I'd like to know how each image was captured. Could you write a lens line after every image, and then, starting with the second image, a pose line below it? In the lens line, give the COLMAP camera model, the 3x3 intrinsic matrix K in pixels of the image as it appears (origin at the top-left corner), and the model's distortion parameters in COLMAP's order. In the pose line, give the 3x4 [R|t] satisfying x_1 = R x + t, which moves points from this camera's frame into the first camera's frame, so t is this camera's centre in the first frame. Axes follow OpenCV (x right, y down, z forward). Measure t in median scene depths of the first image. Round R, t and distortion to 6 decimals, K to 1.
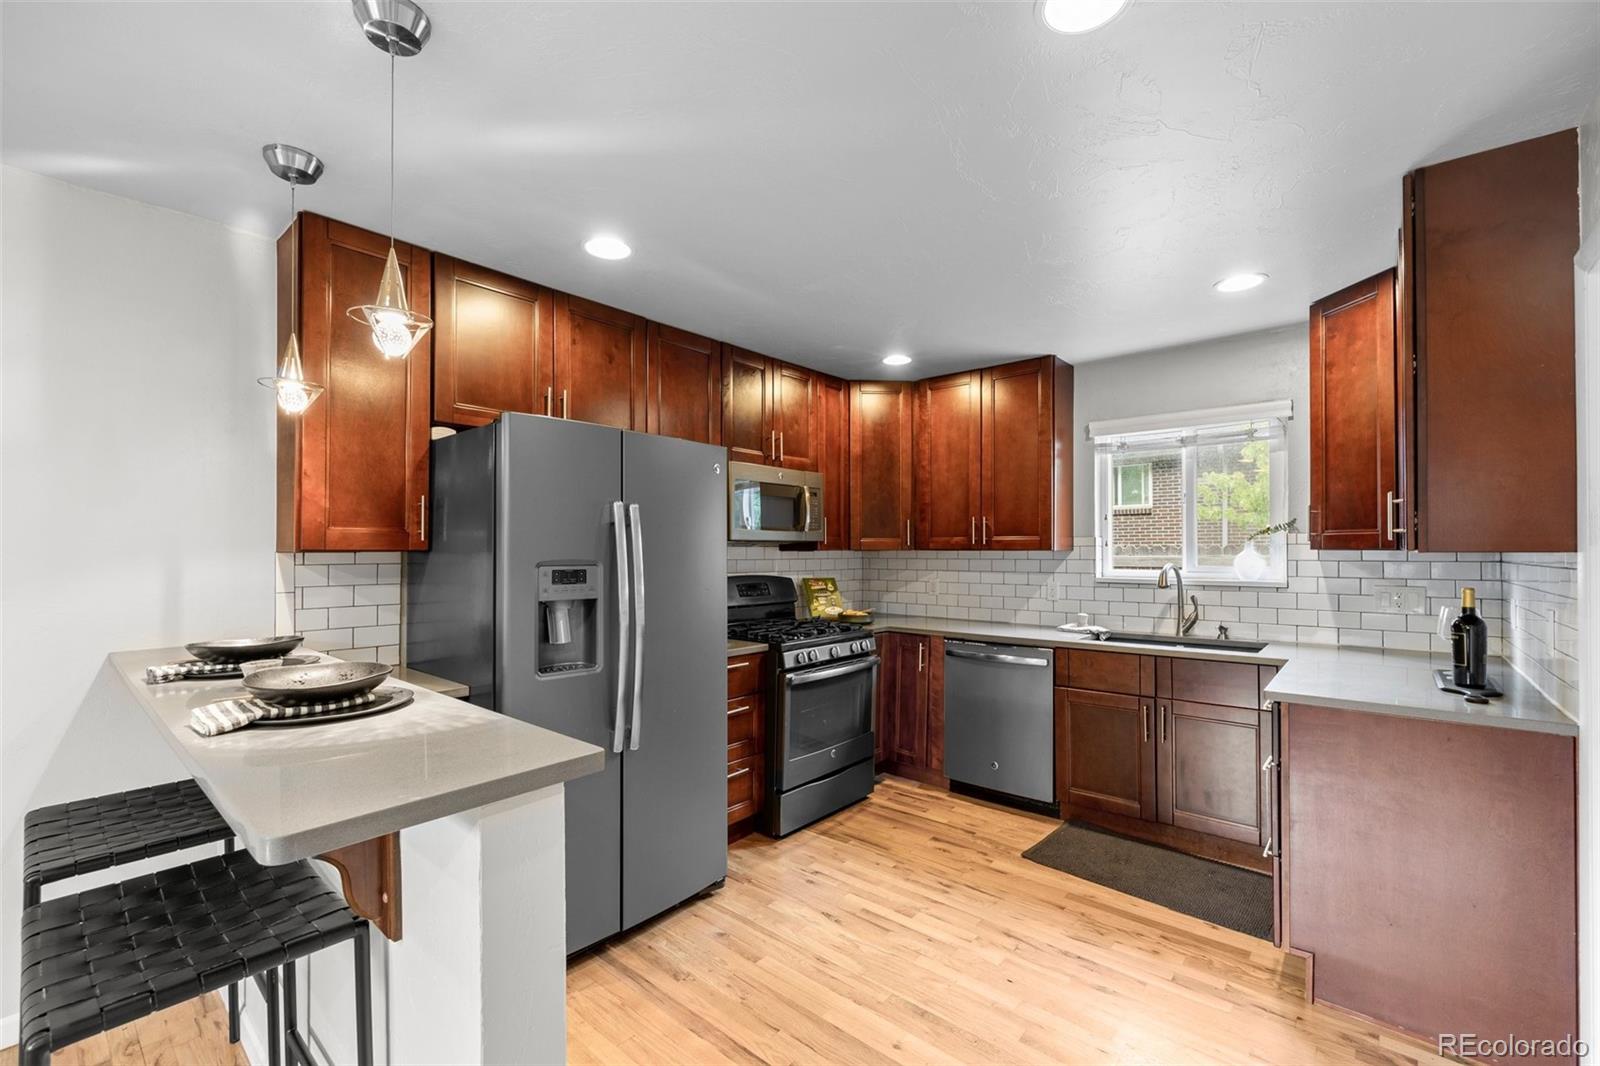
lens RADIAL K [[671.8, 0, 799.1], [0, 671.8, 548.4], [0, 0, 1]] dist [-0.000472, -0.000689]
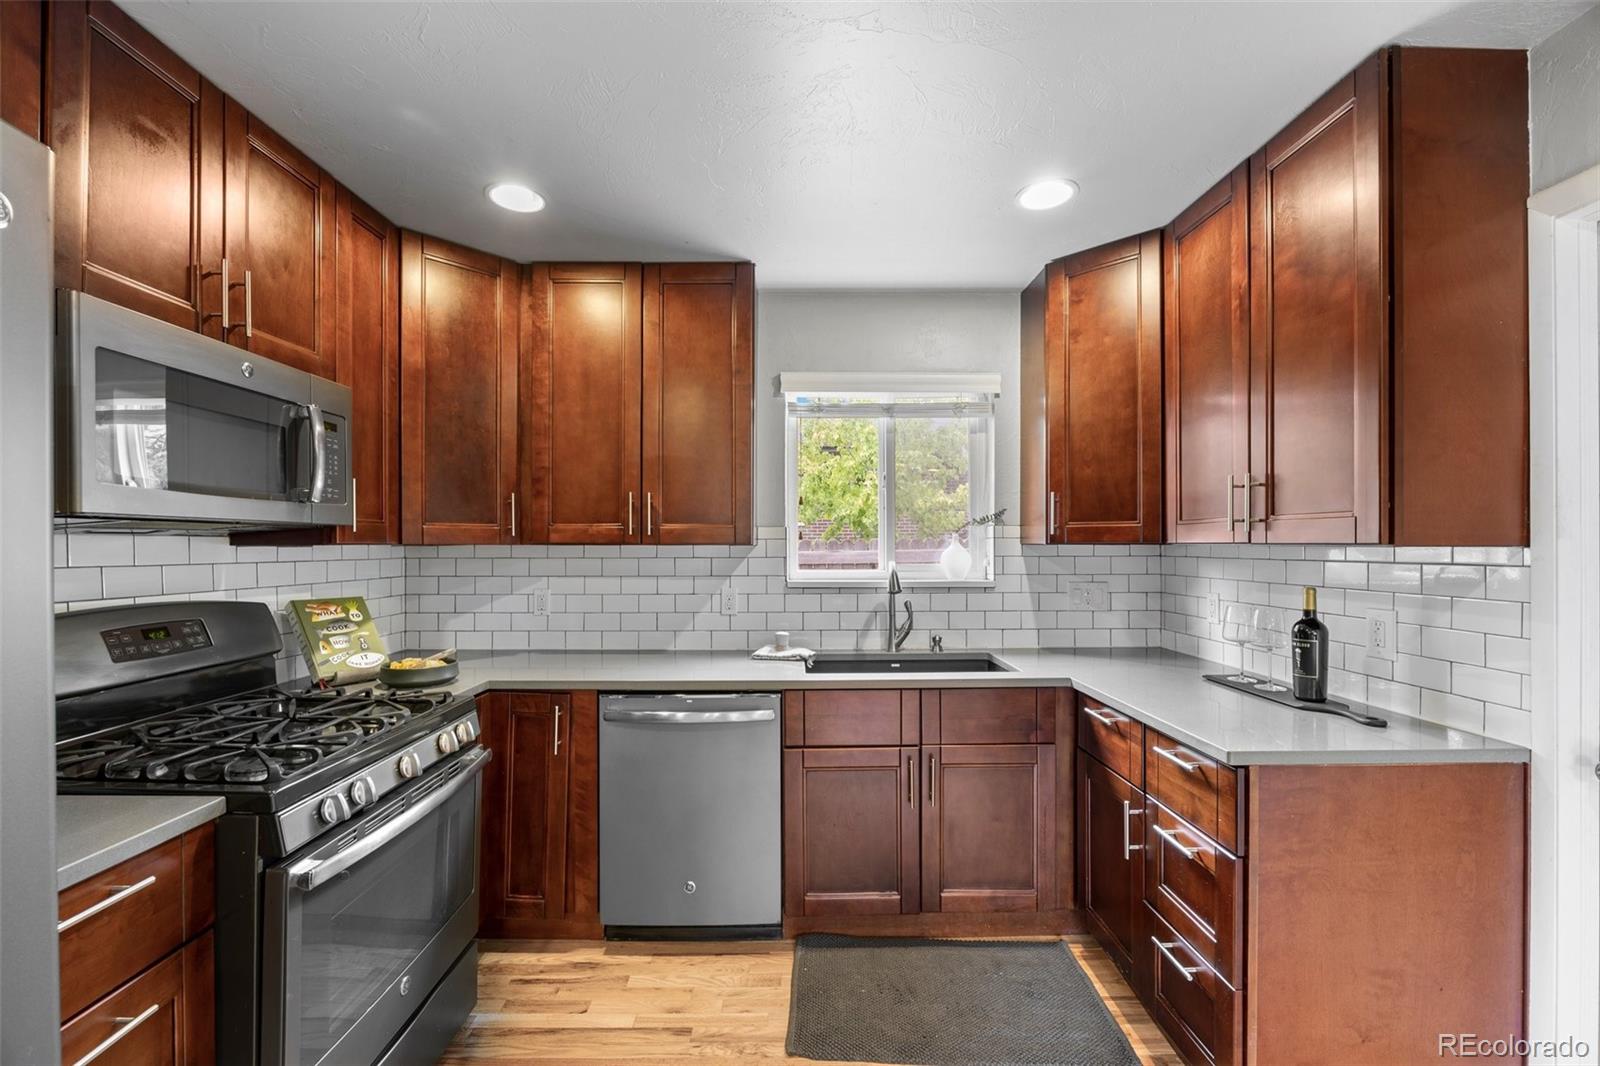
lens RADIAL K [[669.6, 0, 796.9], [0, 669.6, 547.3], [0, 0, 1]] dist [-0.010042, 0.000517]
pose [[0.751592, -0.001674, 0.659626, -0.046312], [-0.002159, 0.999985, 0.004997, 0.002098], [-0.659625, -0.005180, 0.751577, 0.476382]]
